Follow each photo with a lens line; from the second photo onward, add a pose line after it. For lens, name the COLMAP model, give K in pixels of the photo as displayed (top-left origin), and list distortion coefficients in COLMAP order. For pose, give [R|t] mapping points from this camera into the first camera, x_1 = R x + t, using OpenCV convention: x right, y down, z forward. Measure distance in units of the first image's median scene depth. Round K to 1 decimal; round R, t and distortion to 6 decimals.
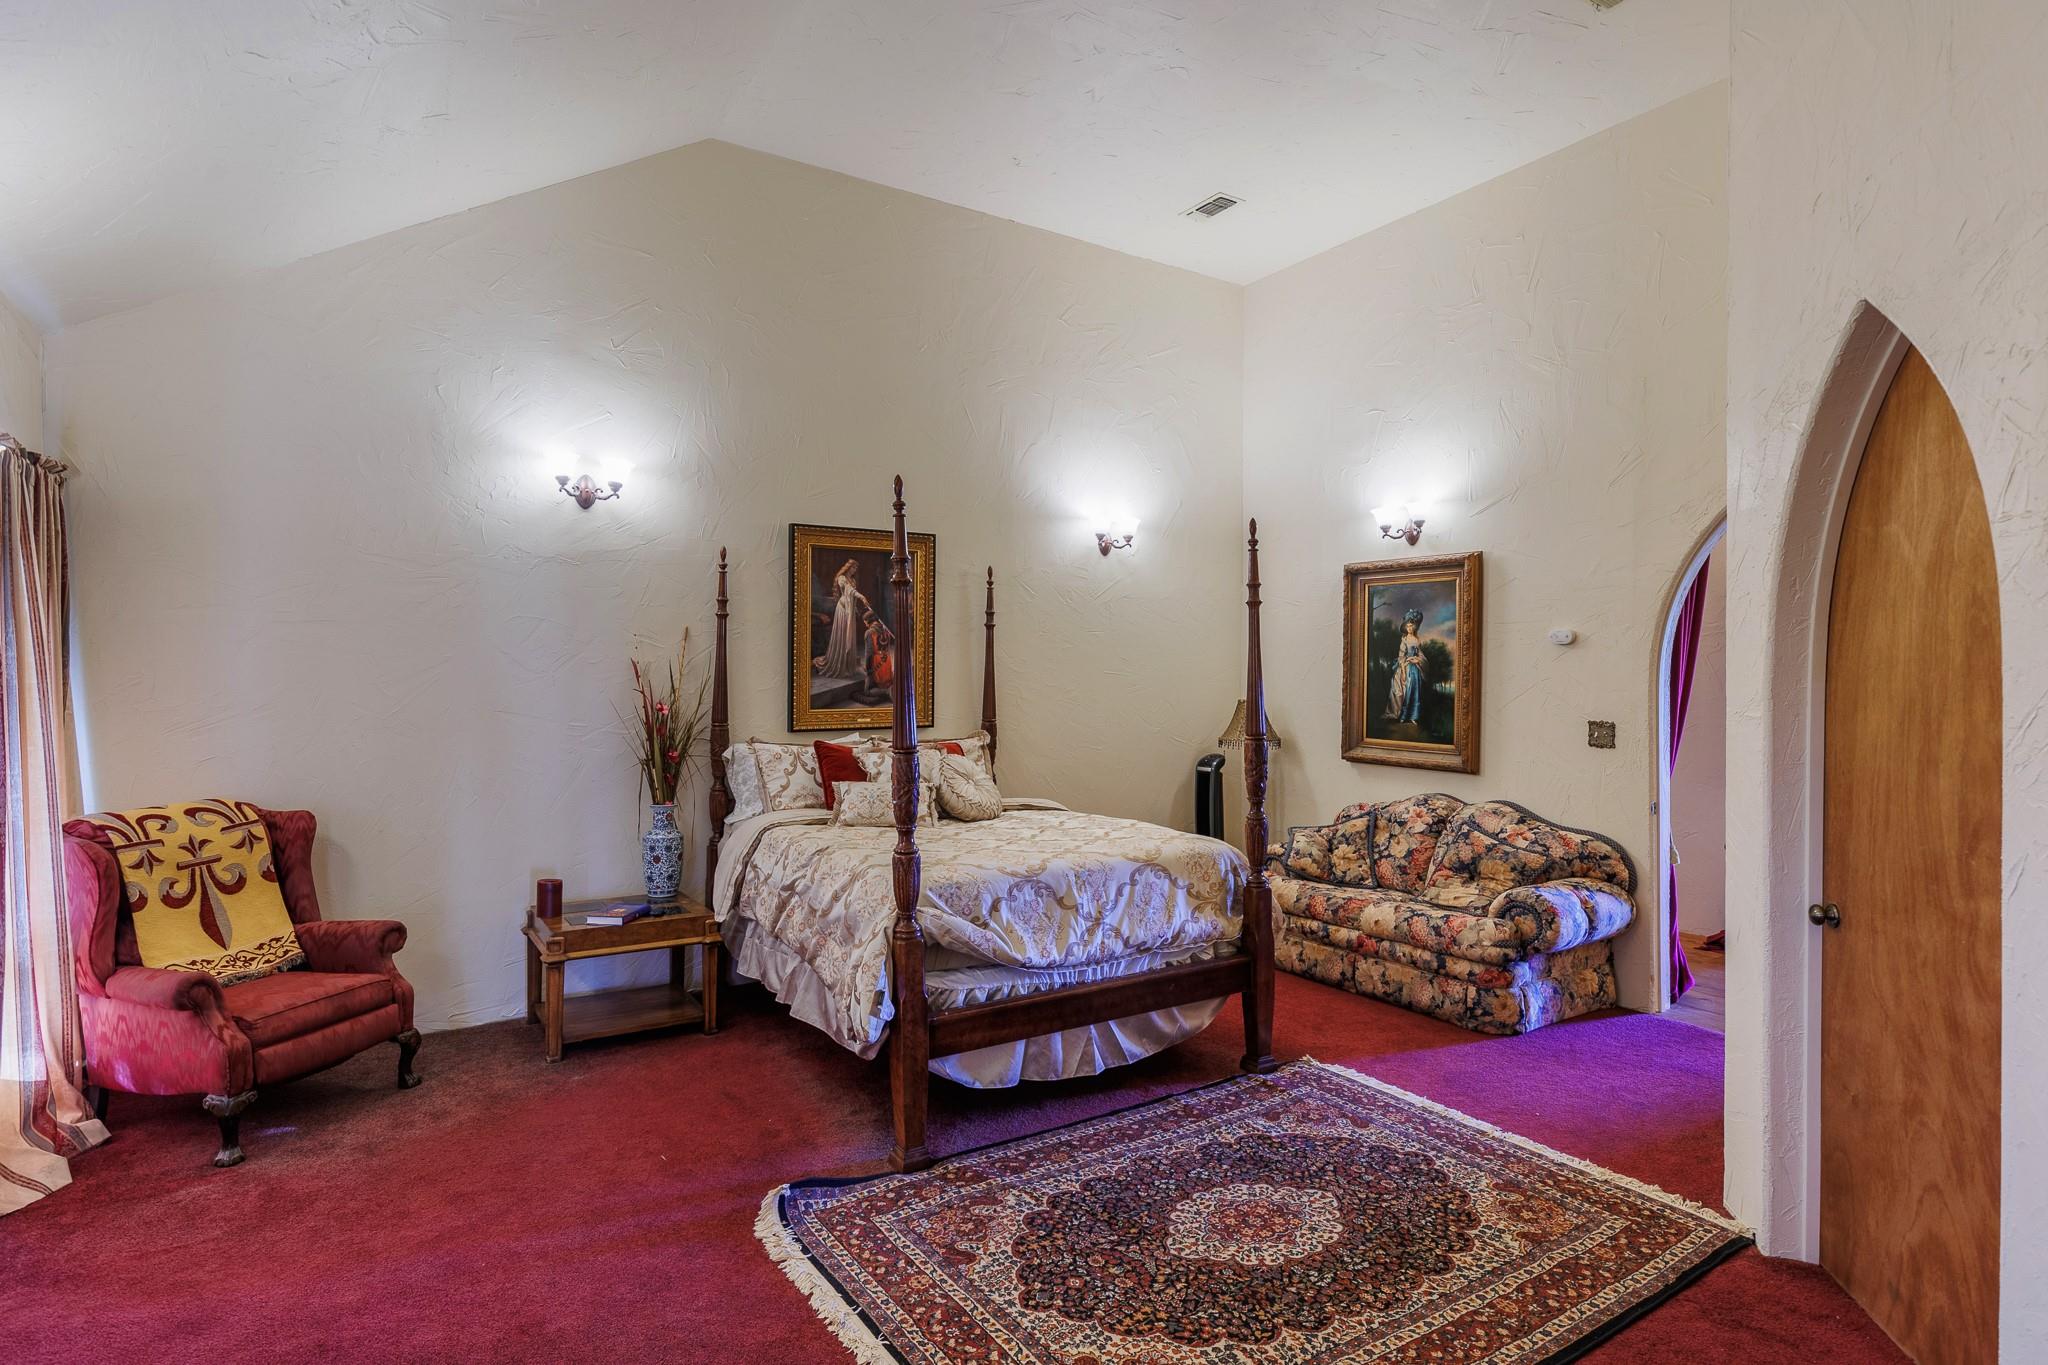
lens RADIAL K [[1089.9, 0, 1025.1], [0, 1089.9, 688.5], [0, 0, 1]] dist [0.005753, 0.000739]
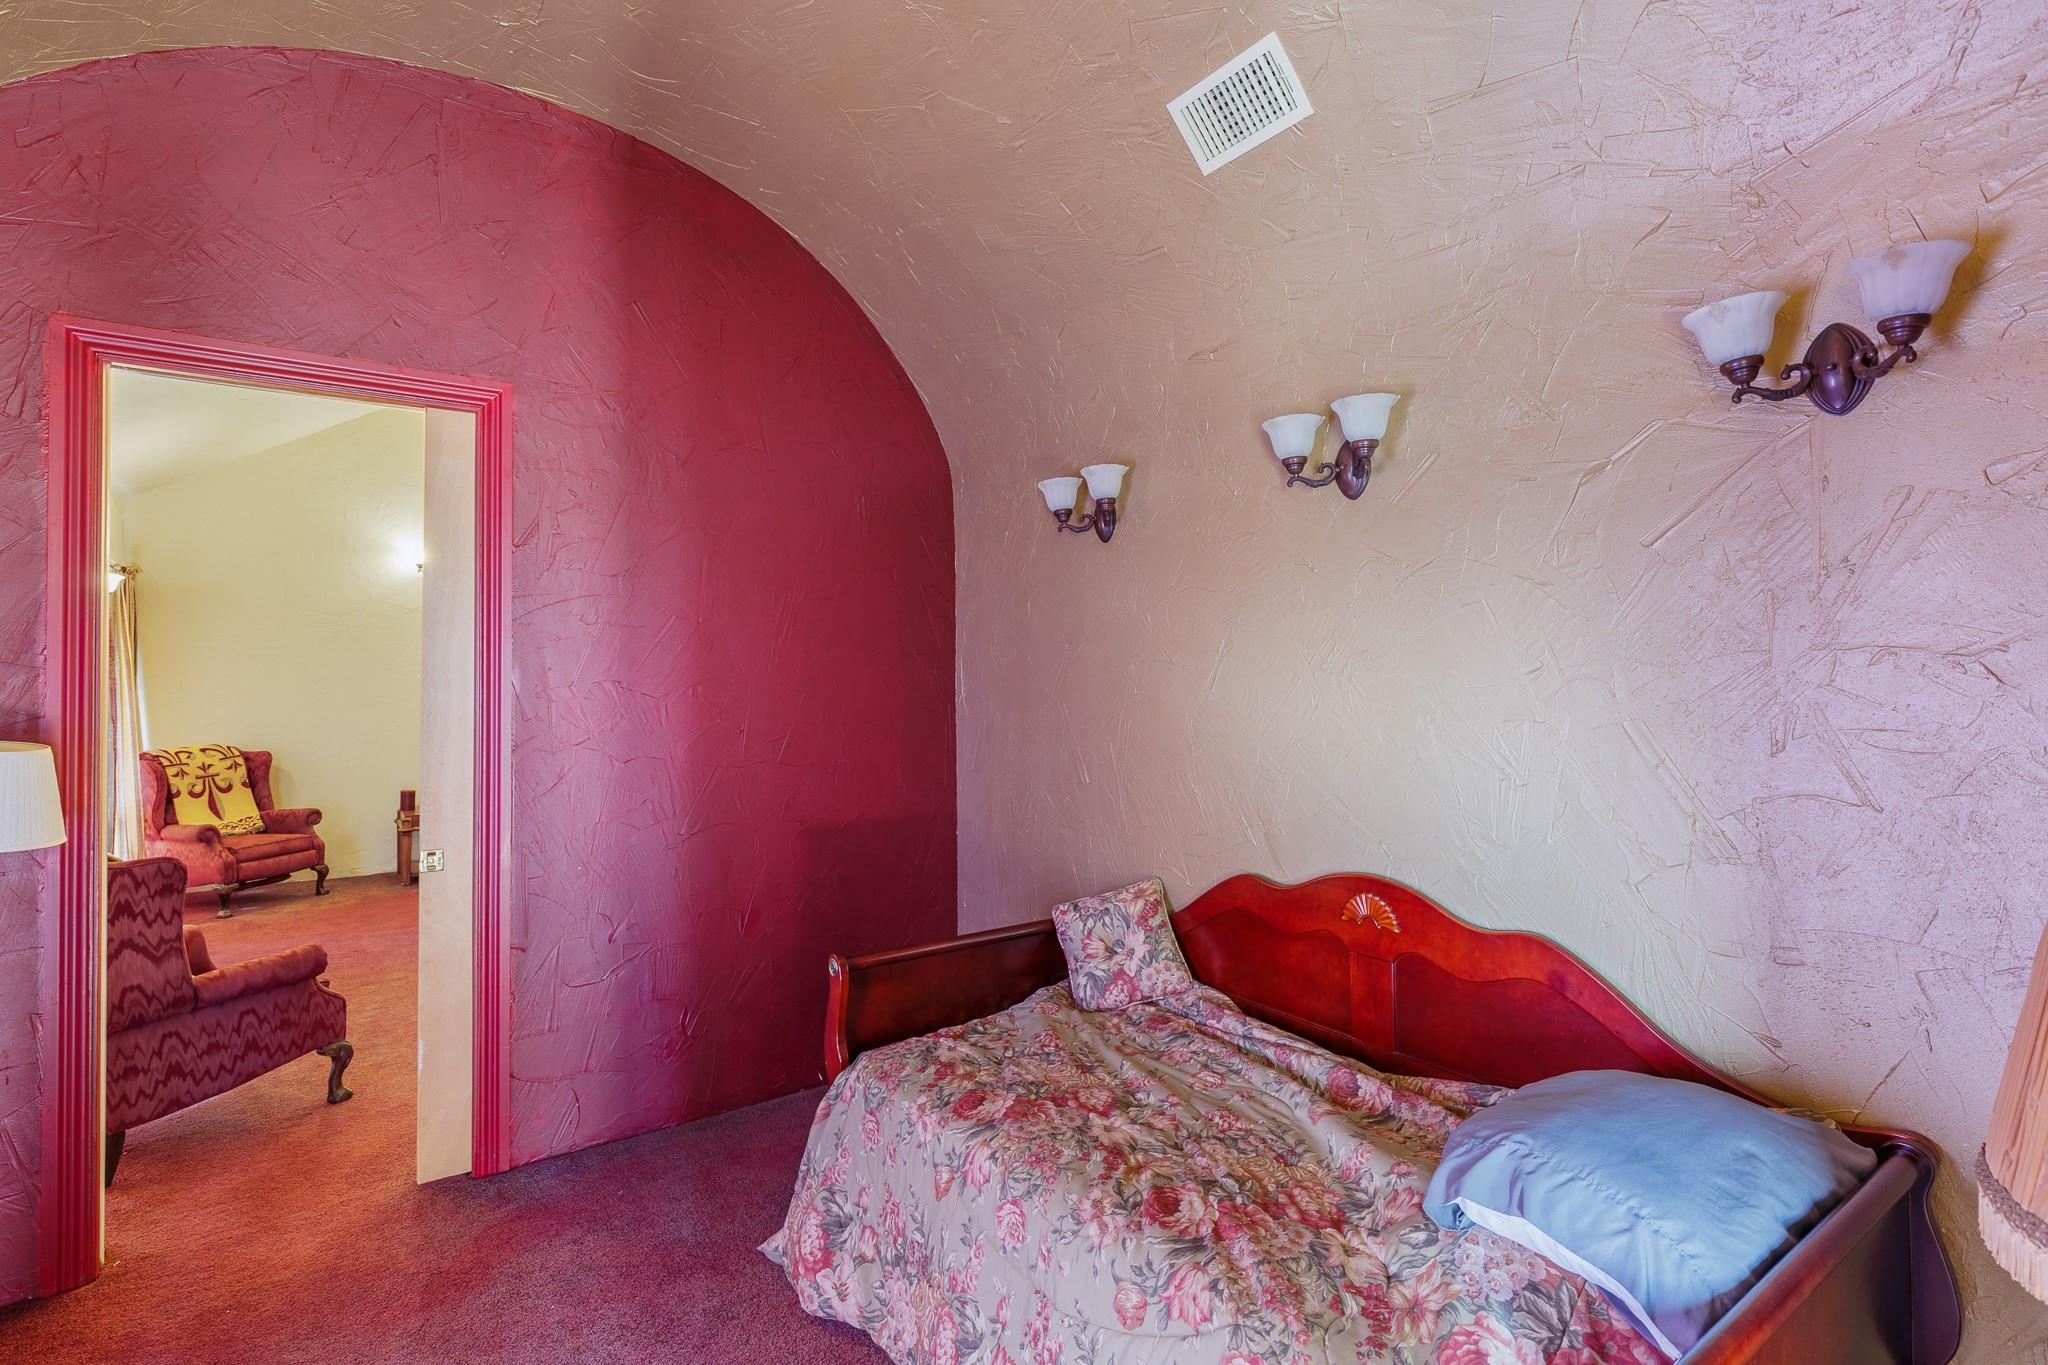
lens RADIAL K [[983.1, 0, 1024.2], [0, 983.1, 675.5], [0, 0, 1]] dist [-0.001617, -0.000263]
pose [[0.998017, -0.006613, 0.062595, 0.564914], [0.007610, 0.999848, -0.015714, 0.021102], [-0.062481, 0.016160, 0.997915, -0.806946]]
